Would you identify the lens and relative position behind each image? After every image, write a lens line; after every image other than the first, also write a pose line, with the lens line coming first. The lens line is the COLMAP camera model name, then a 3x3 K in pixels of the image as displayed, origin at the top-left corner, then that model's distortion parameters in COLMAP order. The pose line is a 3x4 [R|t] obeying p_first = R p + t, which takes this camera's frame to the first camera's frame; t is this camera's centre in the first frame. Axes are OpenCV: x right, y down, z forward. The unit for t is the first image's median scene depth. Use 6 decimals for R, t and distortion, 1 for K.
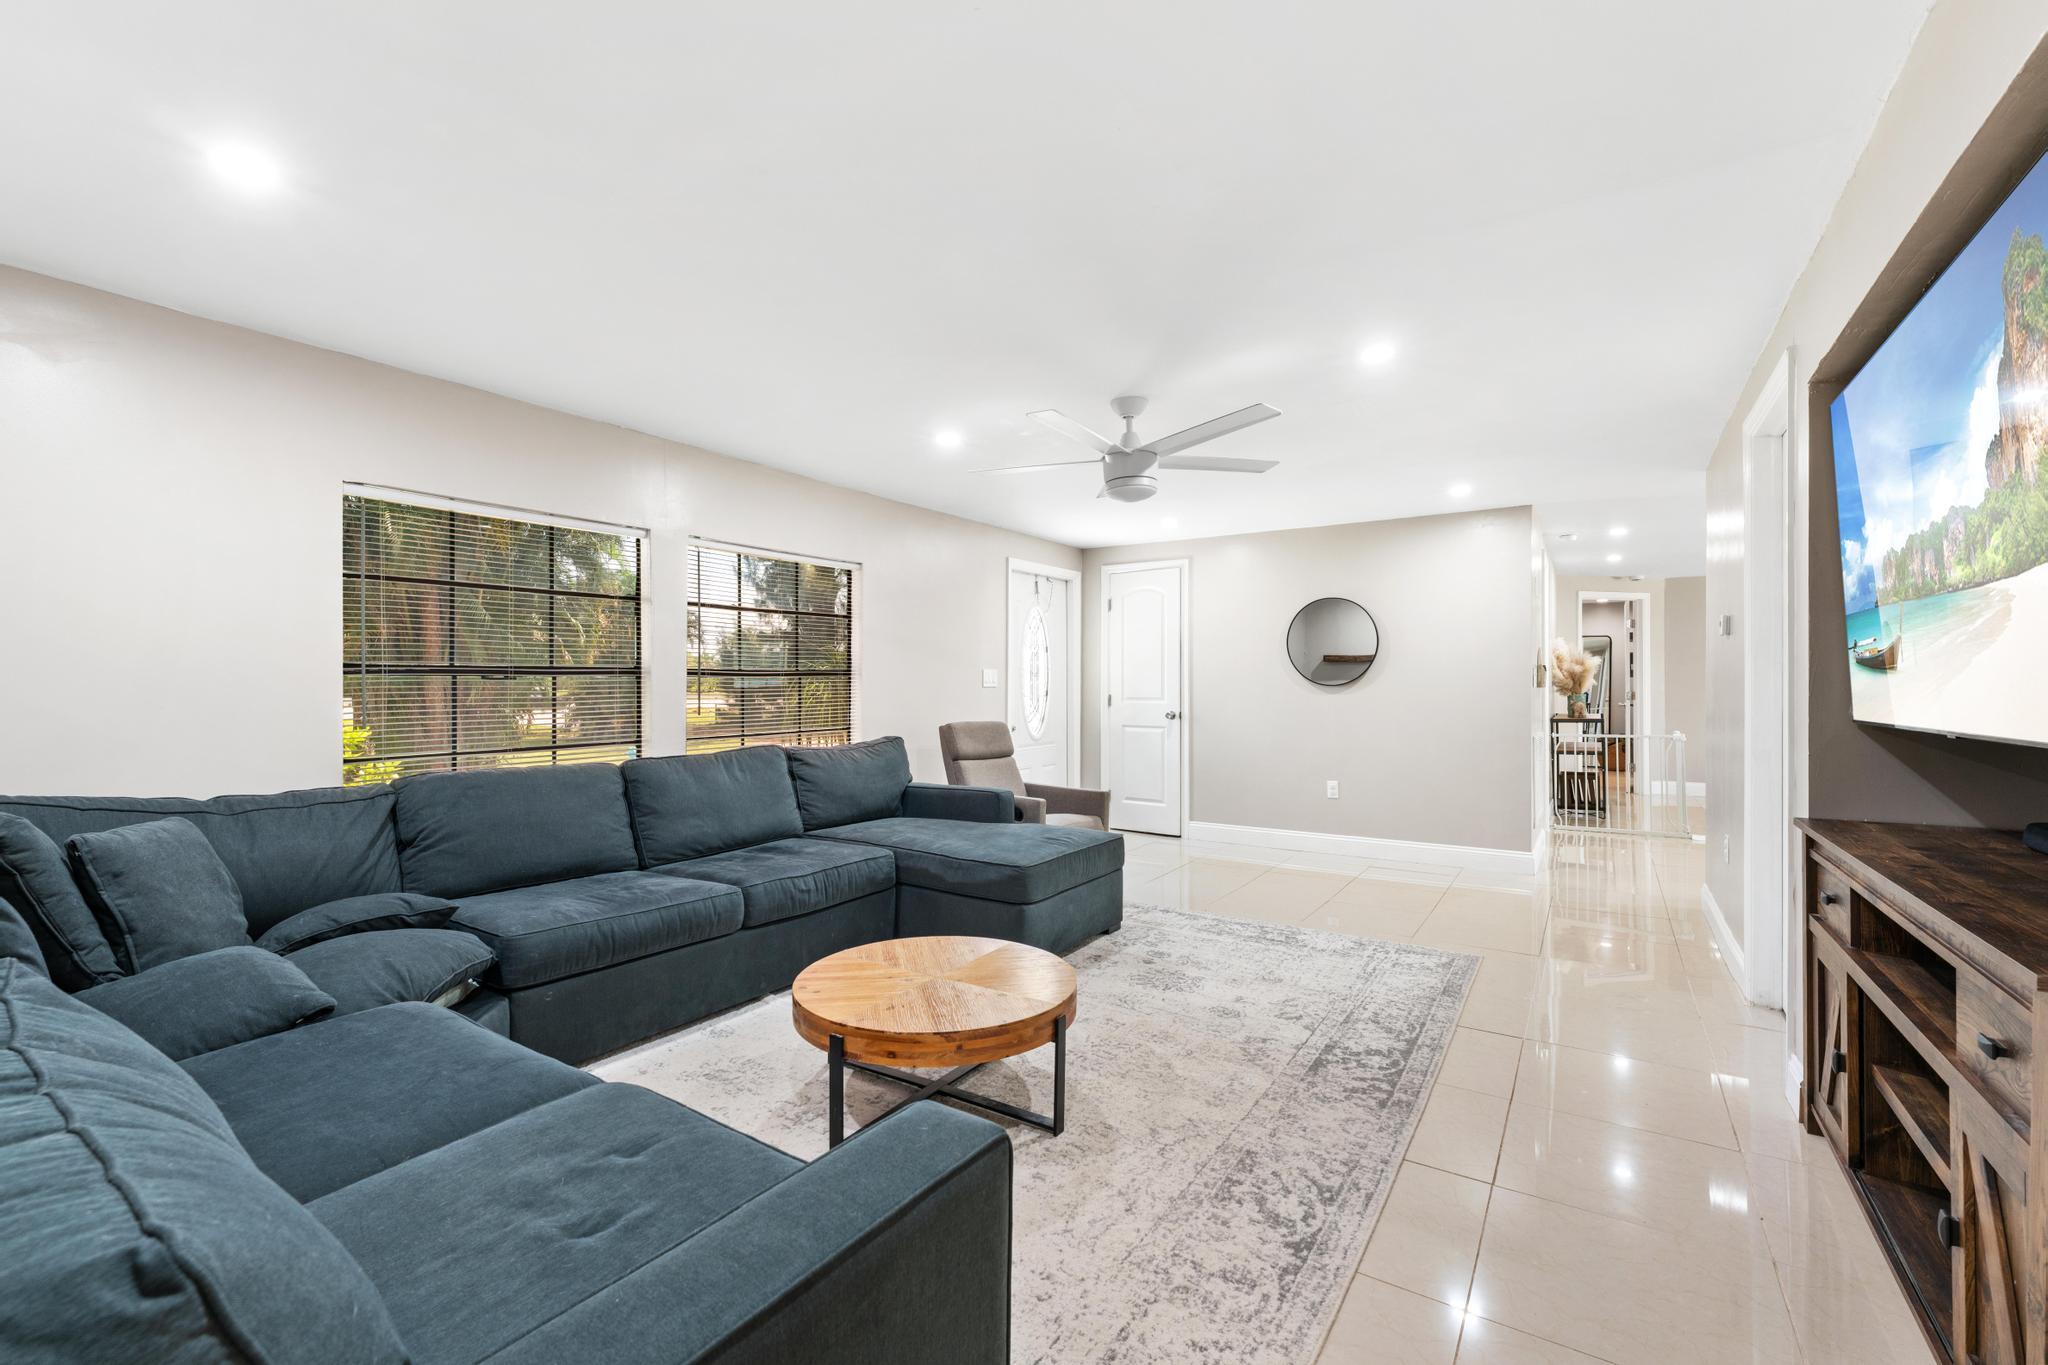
lens RADIAL K [[854.7, 0, 1025.7], [0, 854.7, 693.5], [0, 0, 1]] dist [-0.000265, -0.000885]
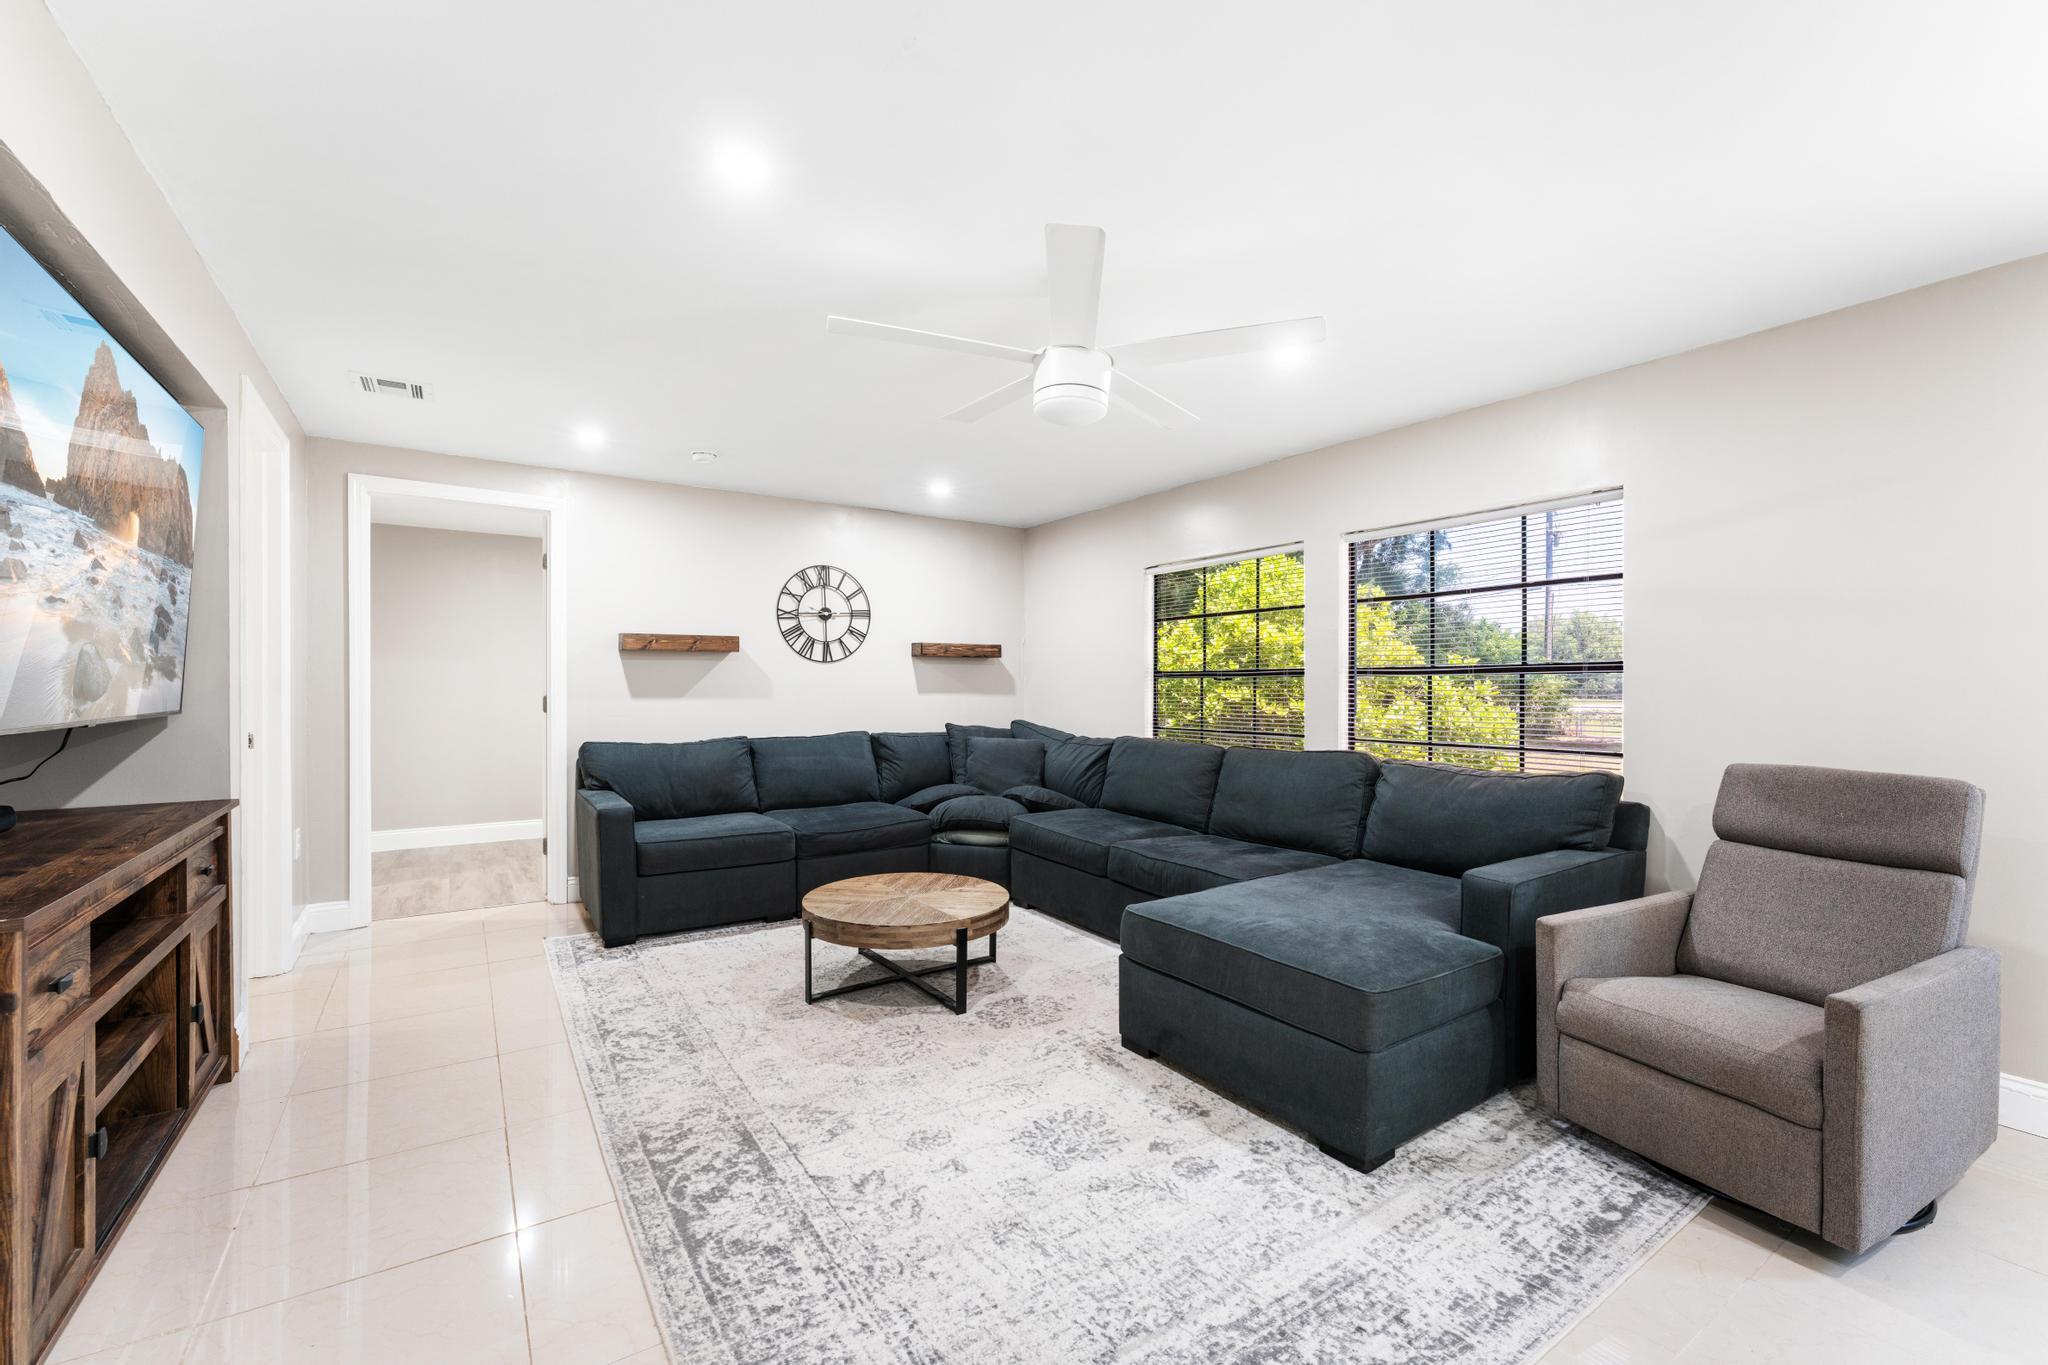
lens RADIAL K [[852.7, 0, 1016.1], [0, 852.7, 691.6], [0, 0, 1]] dist [0.000949, -0.001685]
pose [[-0.390644, 0.006924, -0.920516, 0.931580], [-0.012060, 0.999847, 0.012639, -0.012180], [0.920463, 0.016038, -0.390501, 1.452890]]
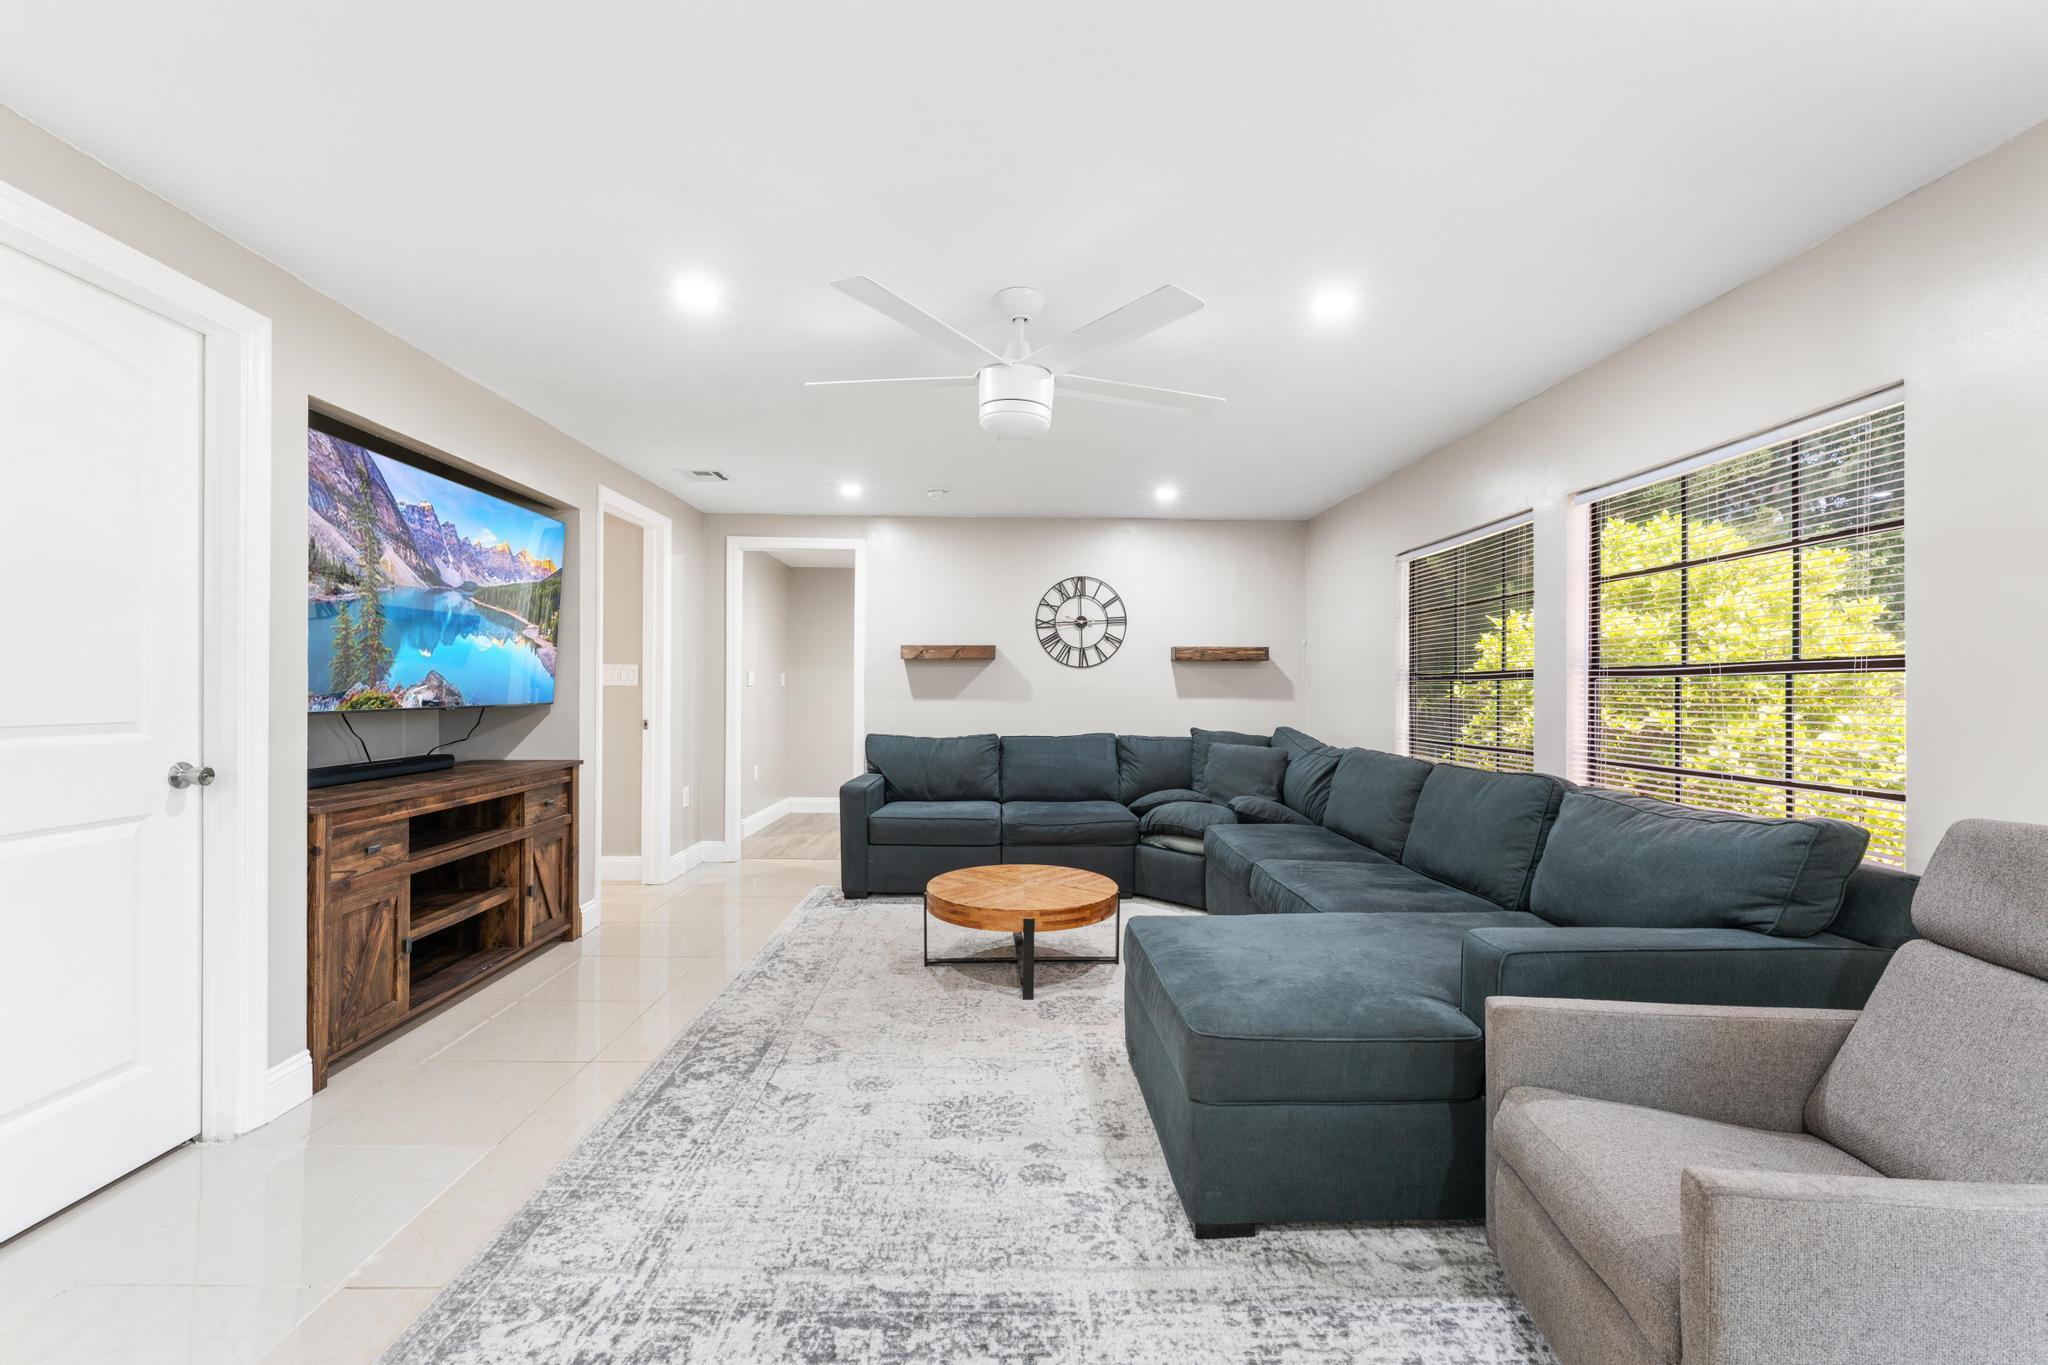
lens RADIAL K [[854.7, 0, 1012.9], [0, 854.7, 691.7], [0, 0, 1]] dist [-0.000265, -0.000885]
pose [[-0.827009, -0.001610, -0.562186, 0.632609], [-0.010895, 0.999854, 0.013164, -0.016062], [0.562083, 0.017012, -0.826906, 1.892278]]
